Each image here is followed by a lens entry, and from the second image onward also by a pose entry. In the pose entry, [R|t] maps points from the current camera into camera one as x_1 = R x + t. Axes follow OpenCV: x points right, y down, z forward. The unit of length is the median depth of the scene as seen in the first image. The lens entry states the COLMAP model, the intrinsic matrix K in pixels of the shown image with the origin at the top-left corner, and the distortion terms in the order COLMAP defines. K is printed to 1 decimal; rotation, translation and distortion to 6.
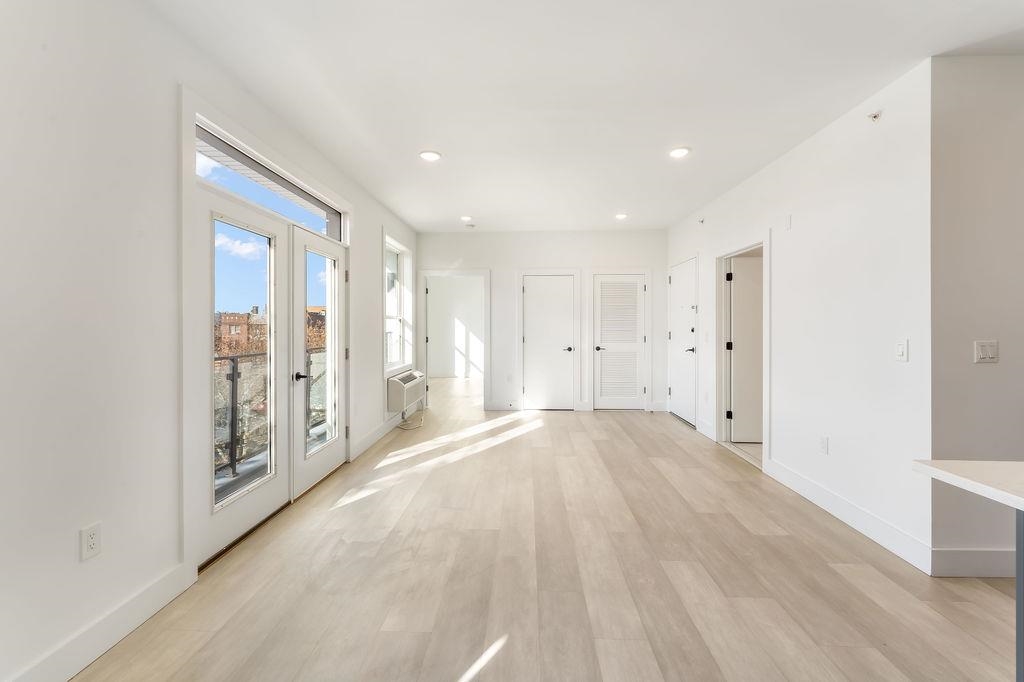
lens RADIAL K [[419.7, 0, 508.2], [0, 419.7, 327.4], [0, 0, 1]] dist [-0.001698, -0.000141]
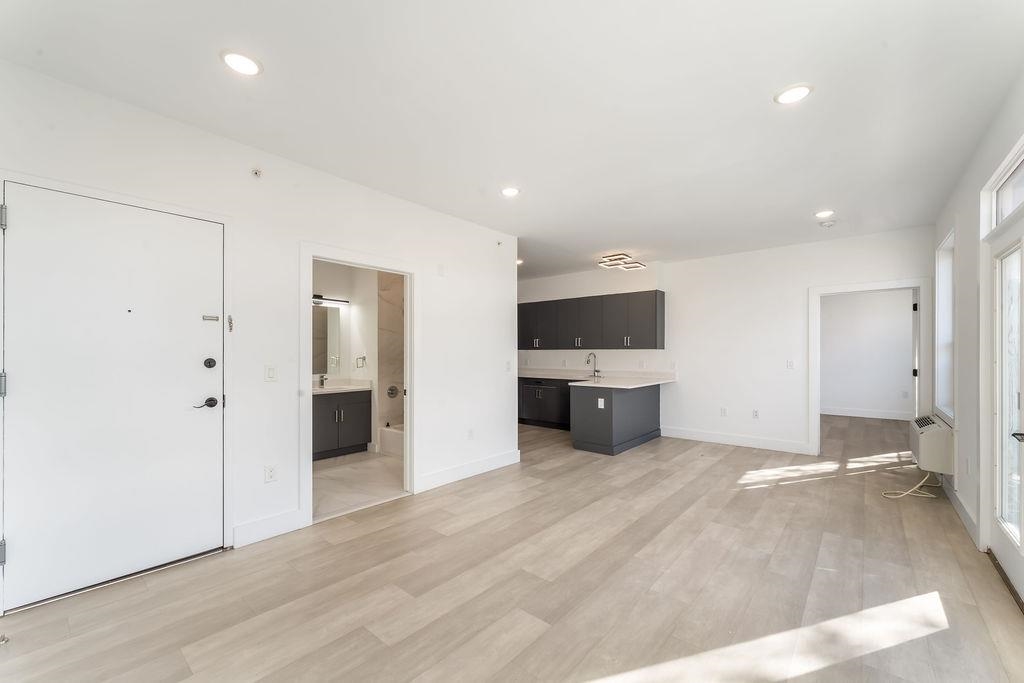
lens RADIAL K [[414.5, 0, 512.2], [0, 414.5, 352.9], [0, 0, 1]] dist [0.000533, -0.000097]
pose [[-0.787315, -0.000505, 0.616551, -0.264396], [0.001247, 0.999996, 0.002412, -0.012400], [-0.616550, 0.002668, -0.787311, 1.970183]]
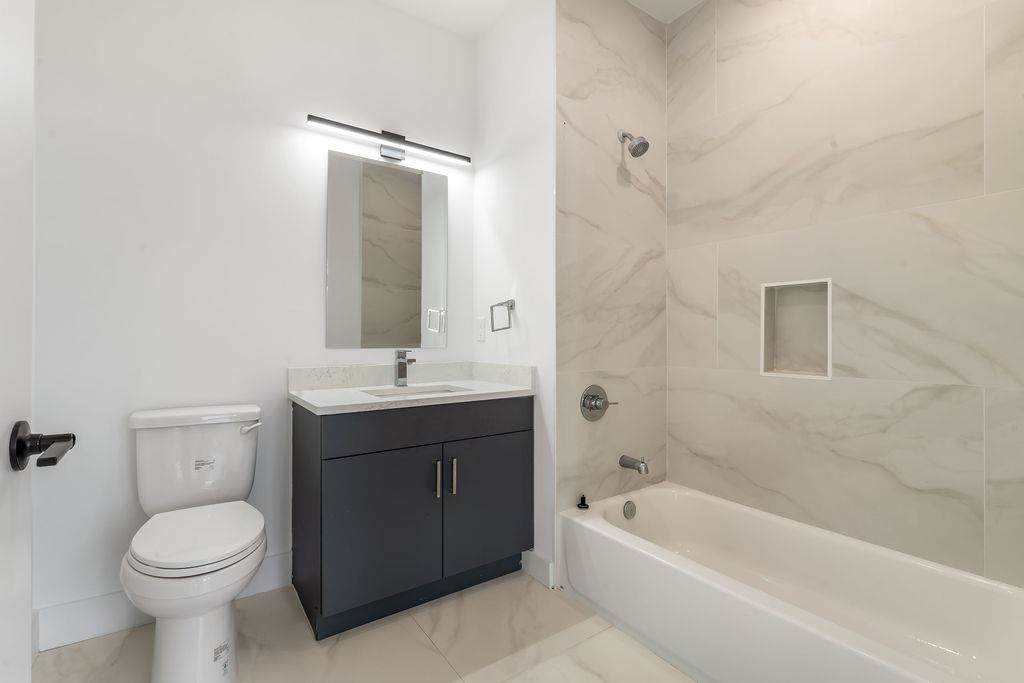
lens RADIAL K [[458.4, 0, 511.5], [0, 458.4, 336.9], [0, 0, 1]] dist [-0.000049, 0.000005]
pose [[-0.606505, 0.002670, 0.795075, 0.768800], [0.001291, 0.999996, -0.002373, 0.064010], [-0.795079, -0.000413, -0.606506, 1.390052]]
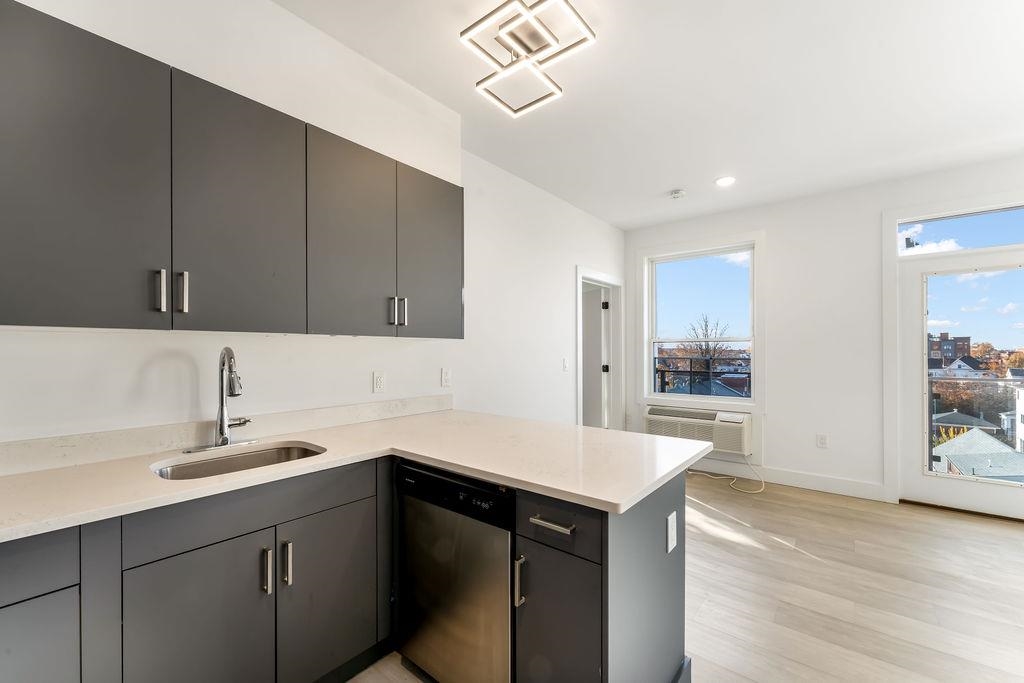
lens RADIAL K [[414.5, 0, 512.2], [0, 414.5, 352.9], [0, 0, 1]] dist [0.000533, -0.000097]
pose [[-0.596335, 0.004057, -0.802726, 0.990775], [0.003097, 0.999991, 0.002753, 0.000895], [0.802730, -0.000845, -0.596342, 0.511510]]
